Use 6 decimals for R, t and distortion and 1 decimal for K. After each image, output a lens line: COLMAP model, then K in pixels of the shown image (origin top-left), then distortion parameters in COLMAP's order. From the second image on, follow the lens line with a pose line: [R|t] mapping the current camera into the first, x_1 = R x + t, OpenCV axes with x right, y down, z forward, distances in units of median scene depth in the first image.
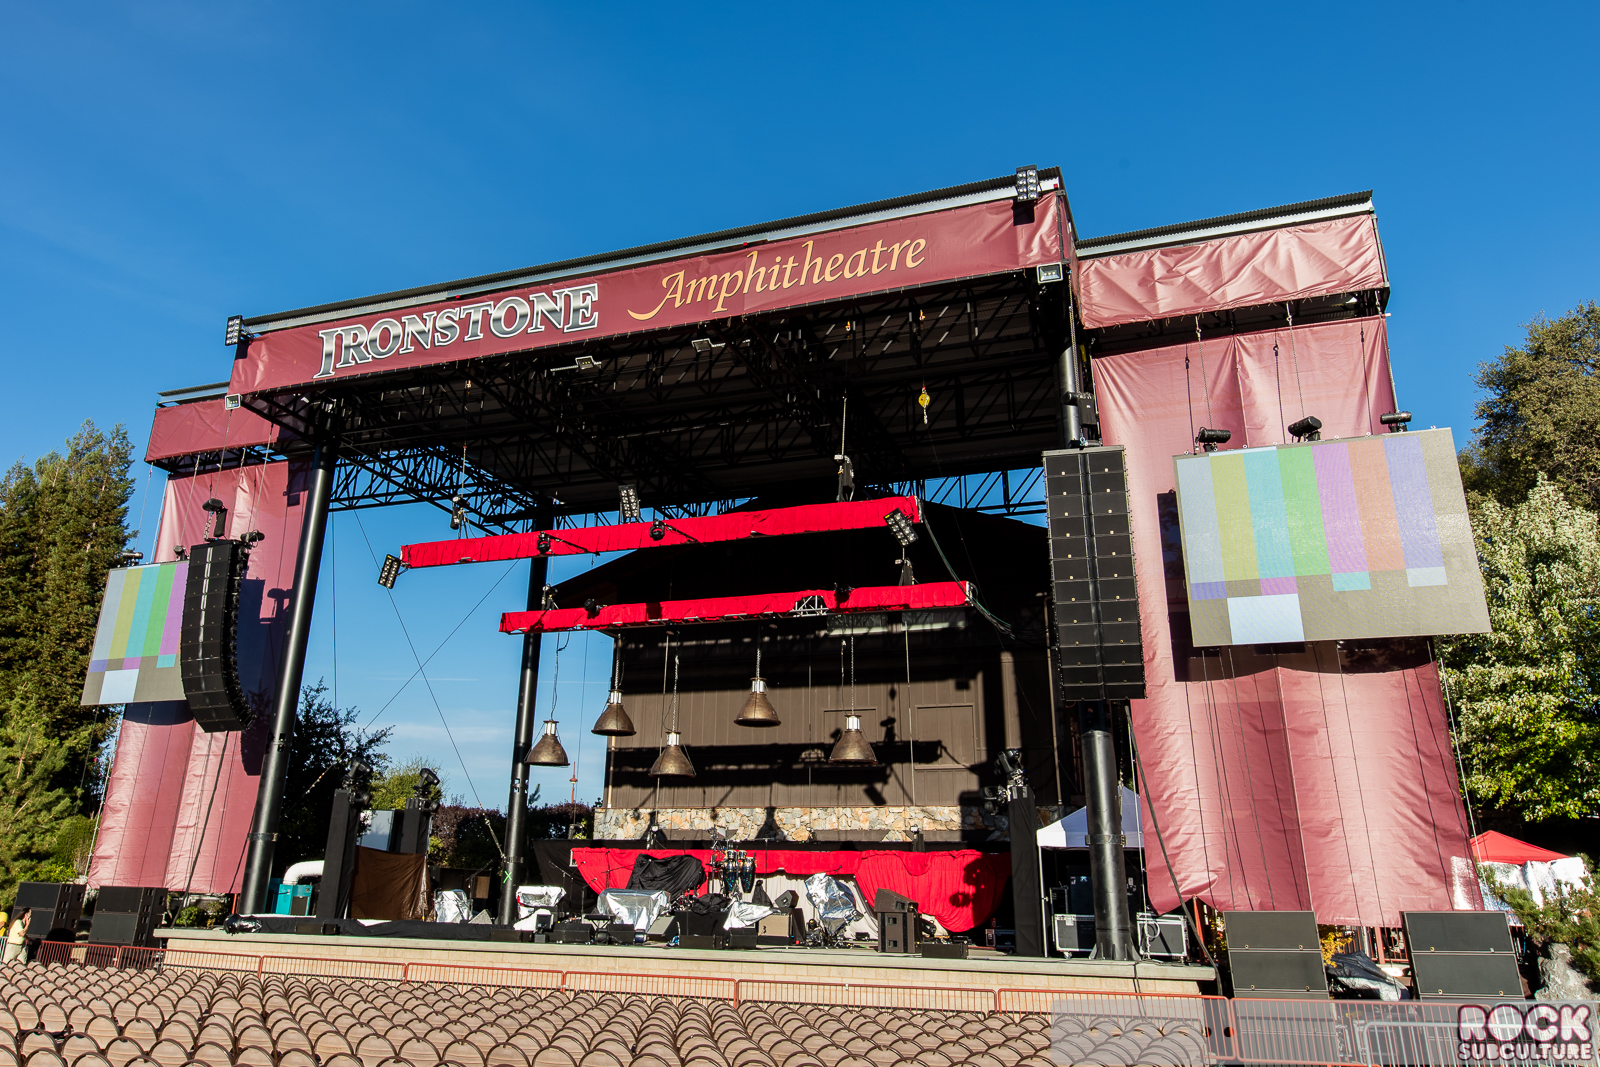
lens RADIAL K [[1212.1, 0, 747.4], [0, 1212.1, 427.4], [0, 0, 1]] dist [-0.002809, 0.006687]
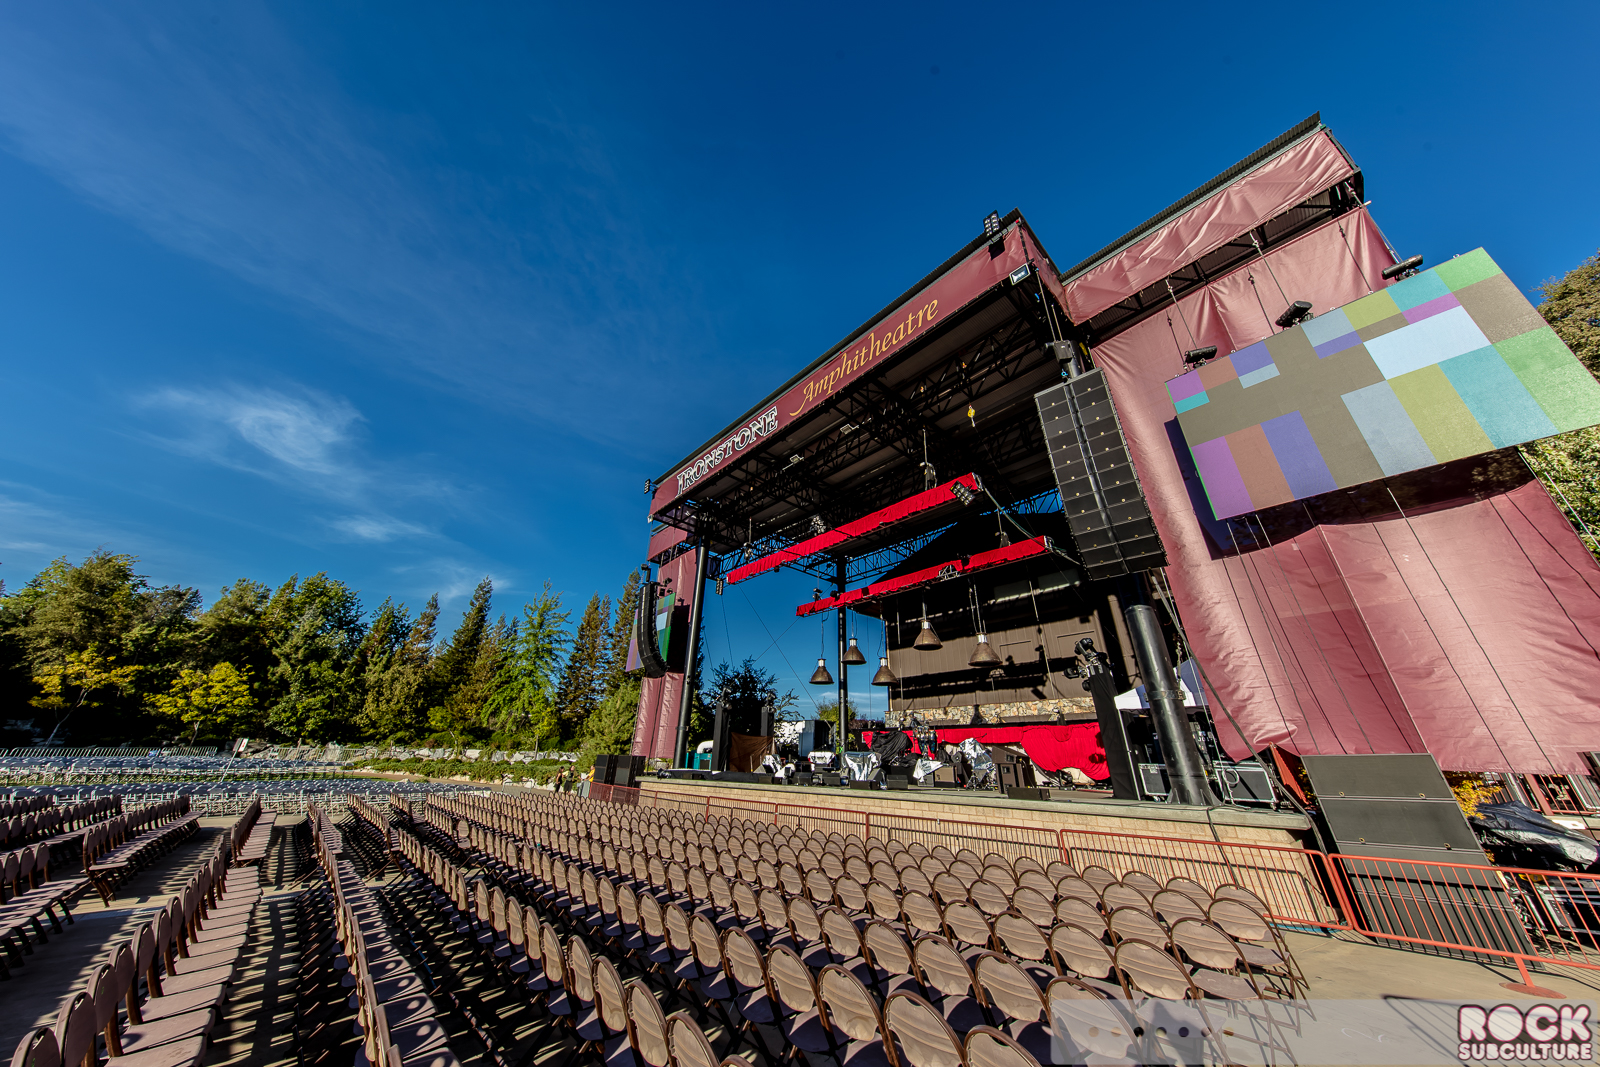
lens RADIAL K [[499.9, 0, 800.3], [0, 499.9, 527.4], [0, 0, 1]] dist [0.003695, 0.000248]
pose [[0.902361, -0.191287, -0.386204, 0.160649], [0.161493, 0.980890, -0.108509, 0.144025], [0.399580, 0.035545, 0.916009, 0.337335]]
